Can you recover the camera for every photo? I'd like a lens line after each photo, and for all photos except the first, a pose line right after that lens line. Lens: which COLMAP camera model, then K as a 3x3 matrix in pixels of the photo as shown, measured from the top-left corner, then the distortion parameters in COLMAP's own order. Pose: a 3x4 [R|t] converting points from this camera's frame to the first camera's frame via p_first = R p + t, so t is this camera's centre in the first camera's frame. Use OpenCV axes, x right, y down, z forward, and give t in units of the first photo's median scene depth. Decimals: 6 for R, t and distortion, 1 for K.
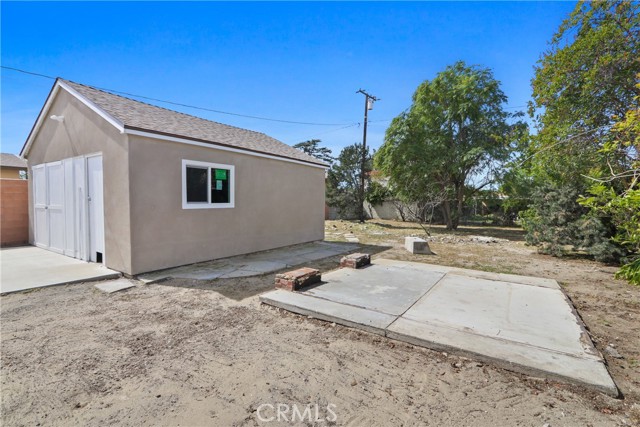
lens RADIAL K [[294.8, 0, 320.3], [0, 294.8, 215.3], [0, 0, 1]] dist [-0.013552, -0.000230]
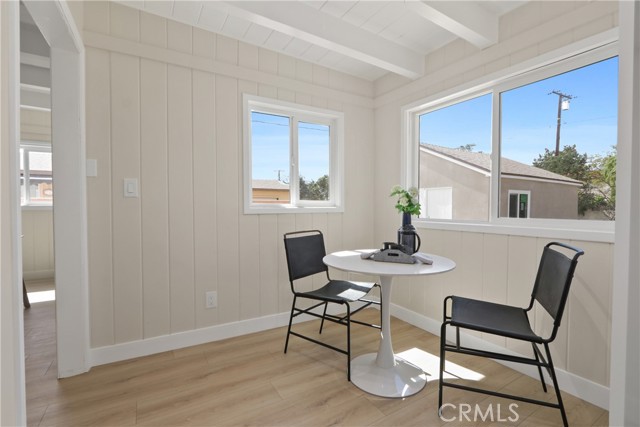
lens RADIAL K [[294.8, 0, 318.9], [0, 294.8, 214.7], [0, 0, 1]] dist [-0.013552, -0.000230]
pose [[0.897370, 0.002662, -0.441271, -1.327724], [-0.015860, 0.999530, -0.026222, -0.014982], [0.440994, 0.030529, 0.896991, -1.518563]]
